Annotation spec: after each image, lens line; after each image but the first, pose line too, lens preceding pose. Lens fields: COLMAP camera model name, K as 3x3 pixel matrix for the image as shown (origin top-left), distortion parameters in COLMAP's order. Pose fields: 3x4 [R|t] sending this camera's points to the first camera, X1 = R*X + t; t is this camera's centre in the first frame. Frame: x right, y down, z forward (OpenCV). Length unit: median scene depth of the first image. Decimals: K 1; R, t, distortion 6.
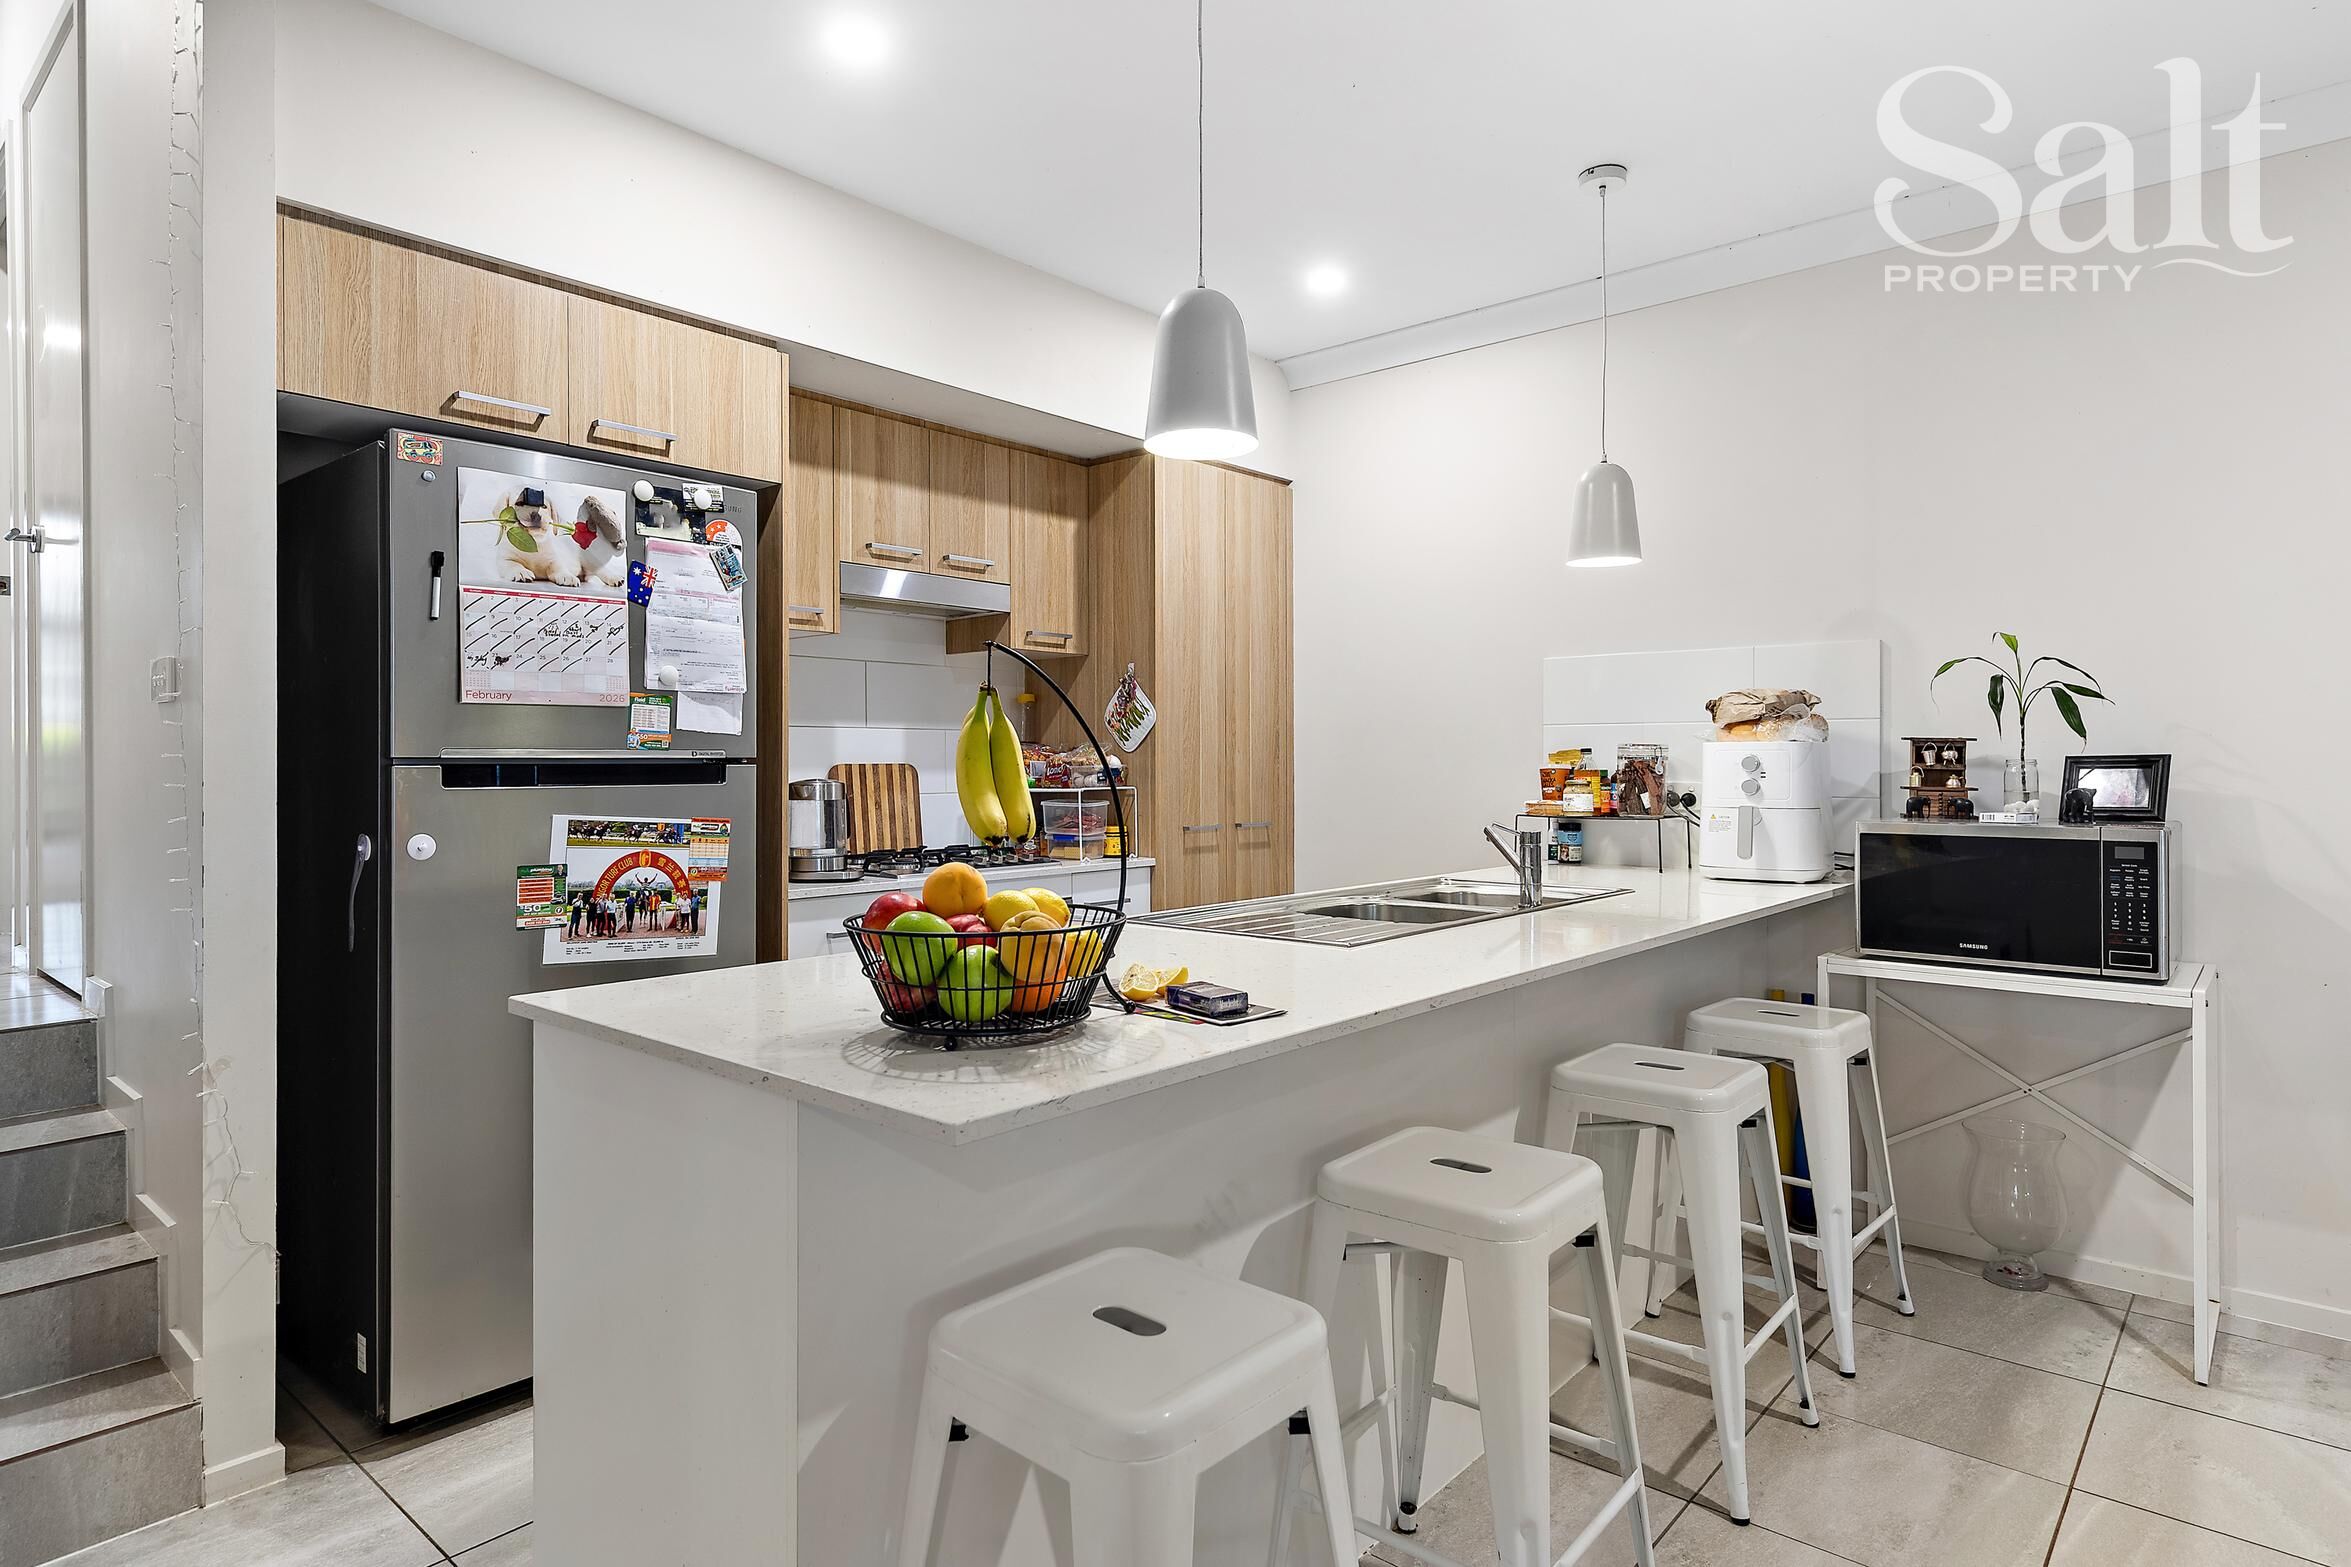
lens RADIAL K [[1277.3, 0, 1178.5], [0, 1277.3, 758.4], [0, 0, 1]] dist [0.003534, 0.000949]
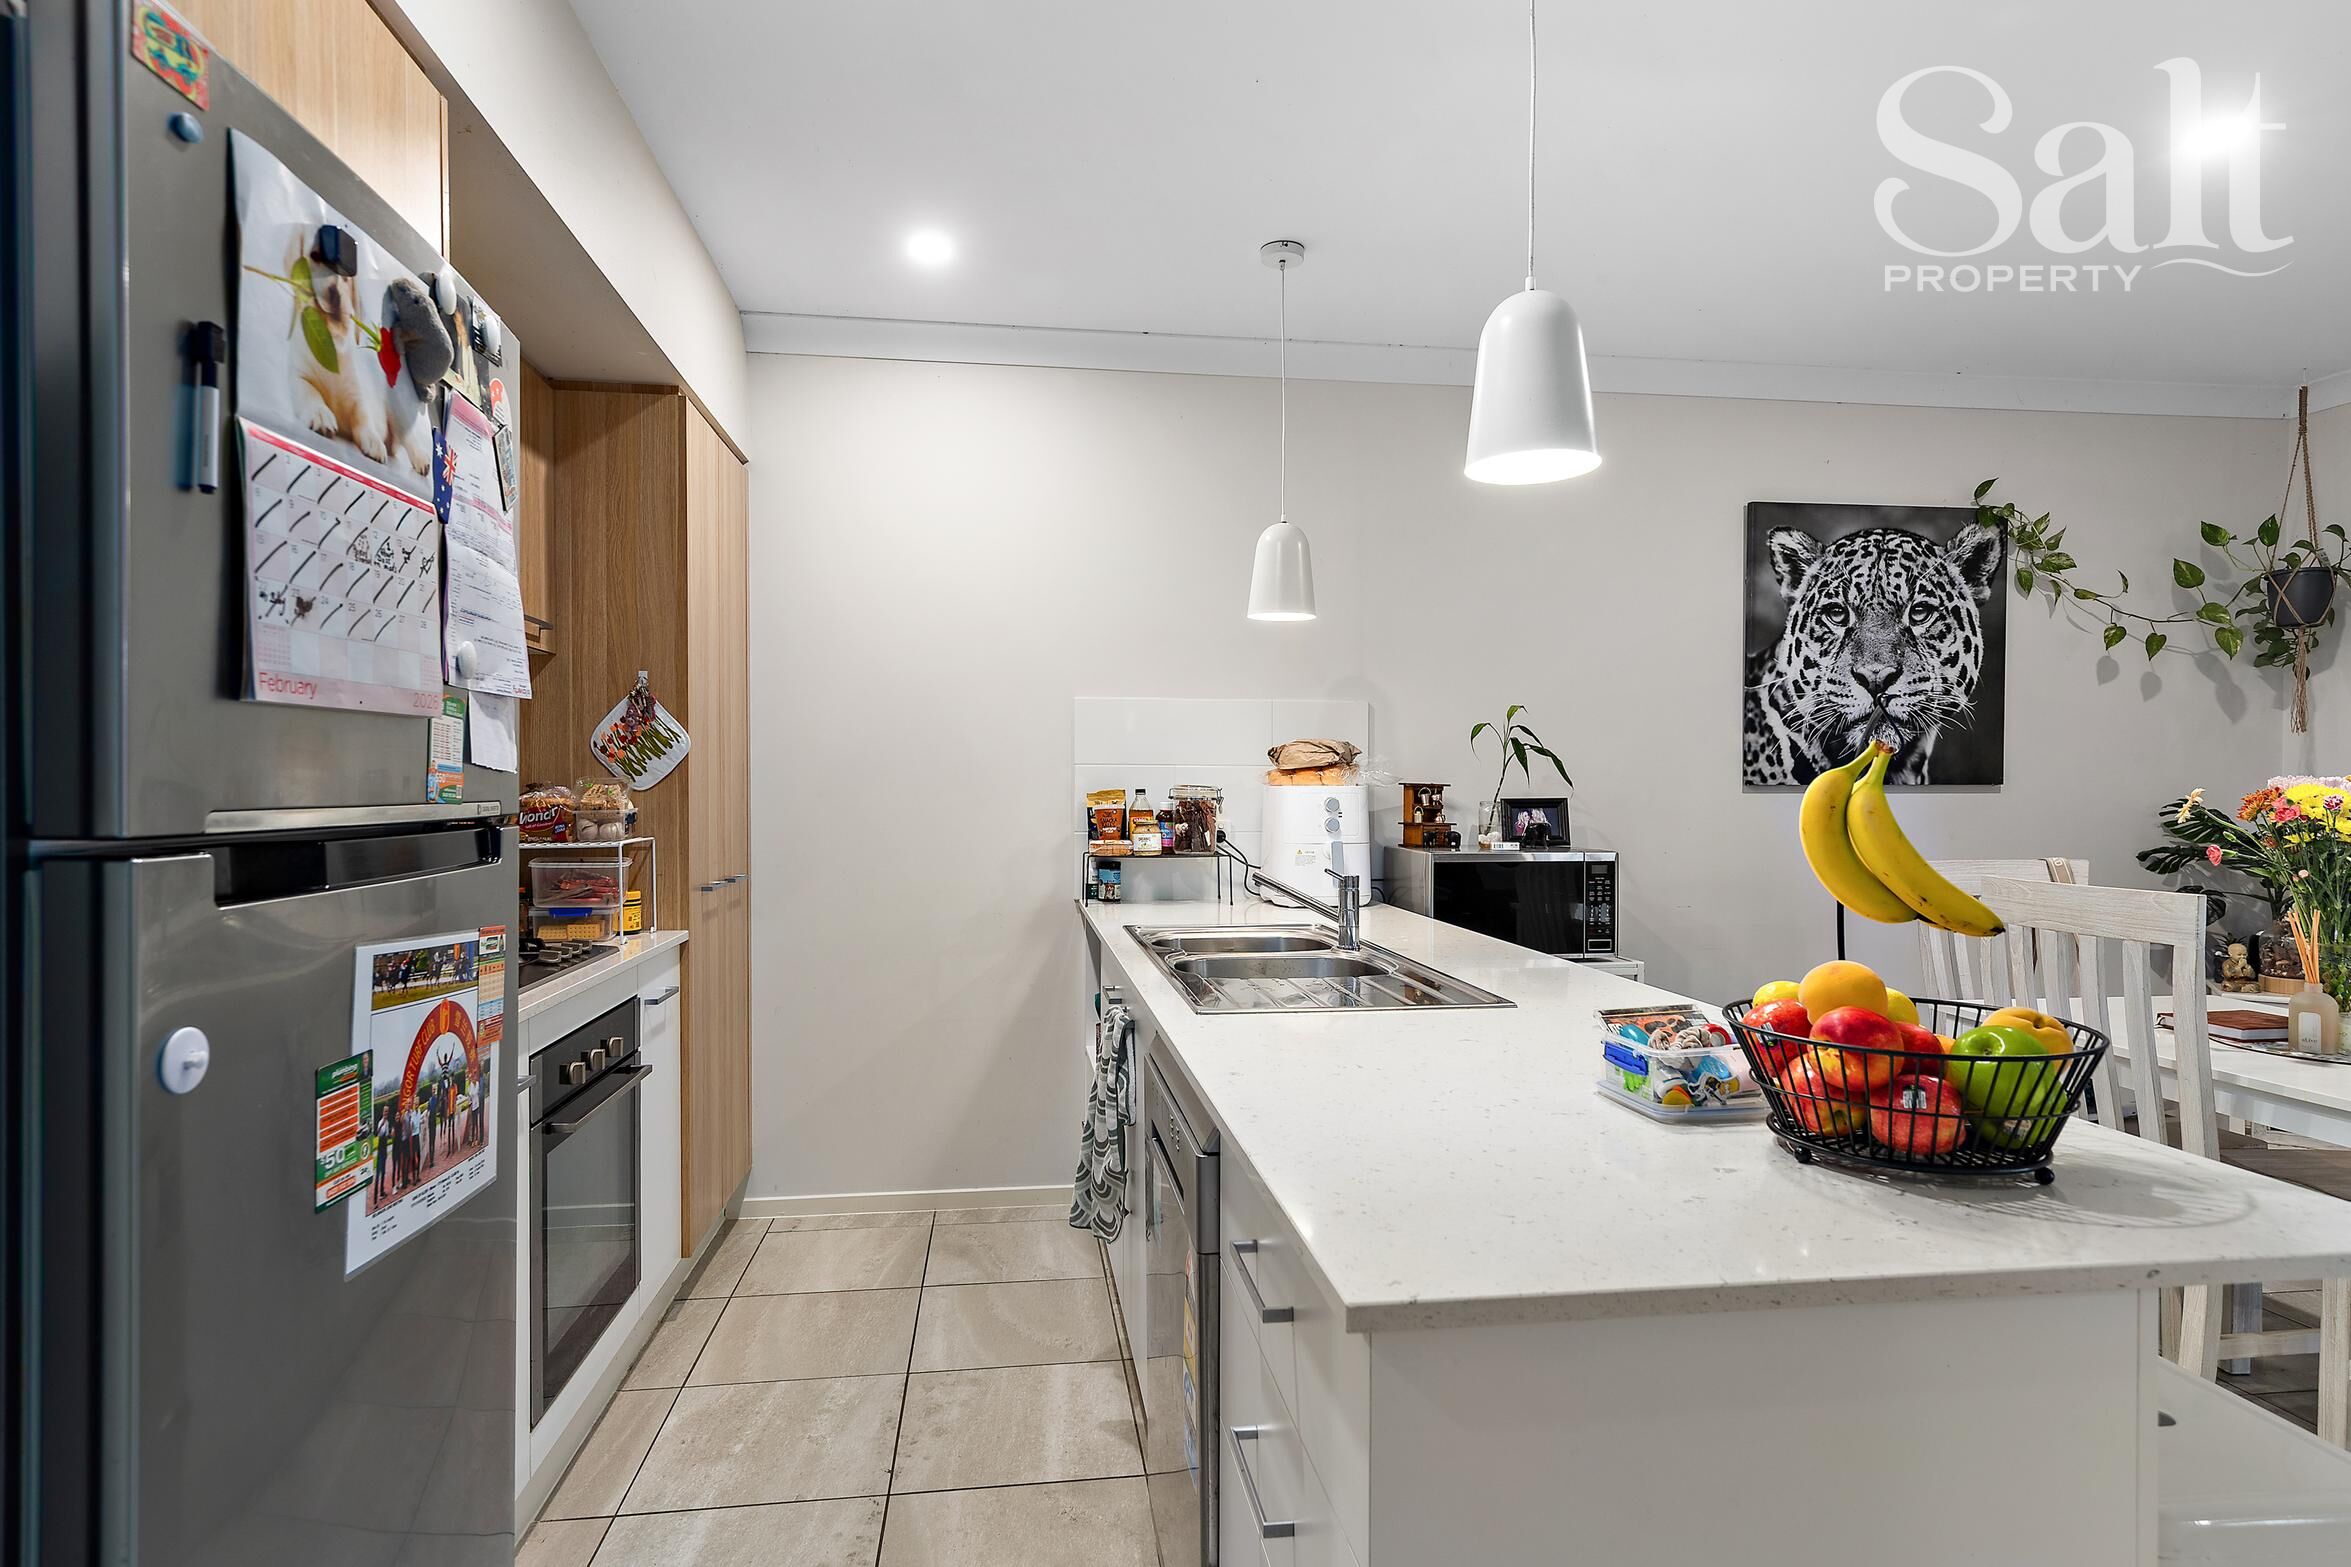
lens RADIAL K [[1250.3, 0, 1169.0], [0, 1250.3, 797.9], [0, 0, 1]] dist [0.008330, -0.000013]
pose [[0.659015, -0.003604, 0.752121, -0.557466], [-0.006478, 0.999924, 0.010467, -0.014919], [-0.752102, -0.011770, 0.658941, 0.417971]]
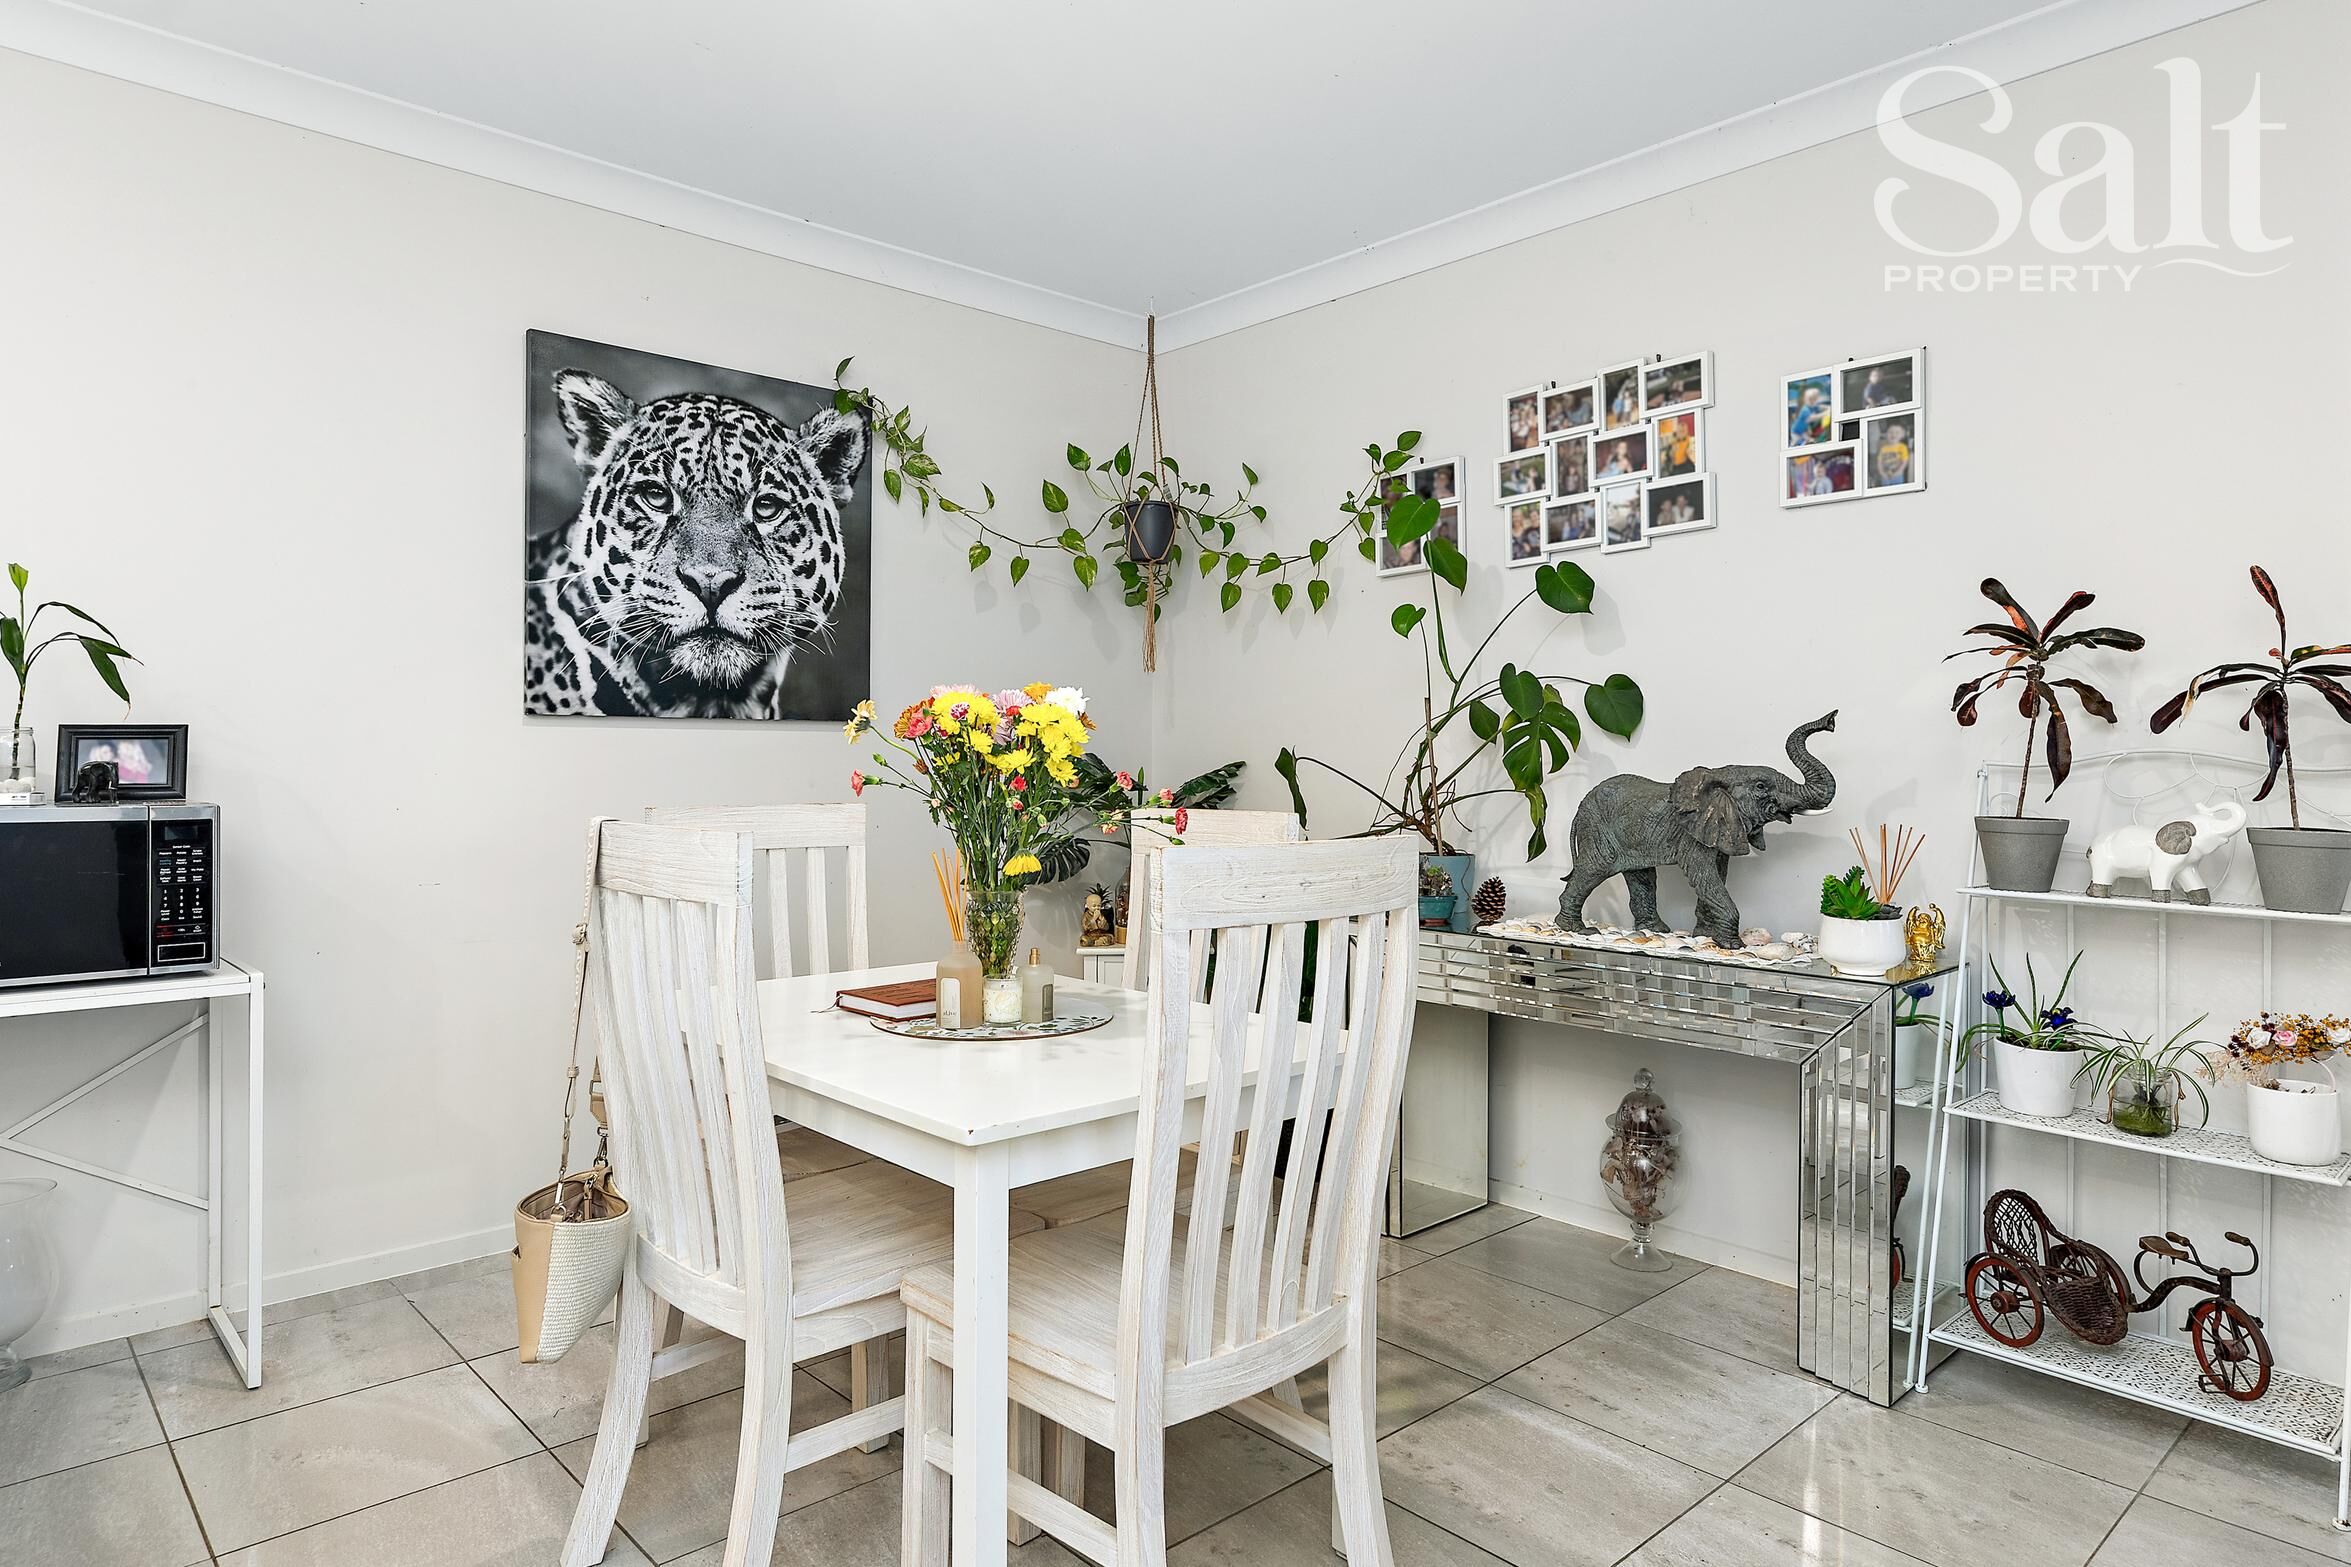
lens RADIAL K [[1364.1, 0, 1179.3], [0, 1364.1, 767.0], [0, 0, 1]] dist [0.004968, 0.000556]
pose [[0.116131, -0.000920, 0.993234, -0.111633], [-0.008289, 0.999964, 0.001895, 0.018961], [-0.993199, -0.008453, 0.116119, 0.184173]]
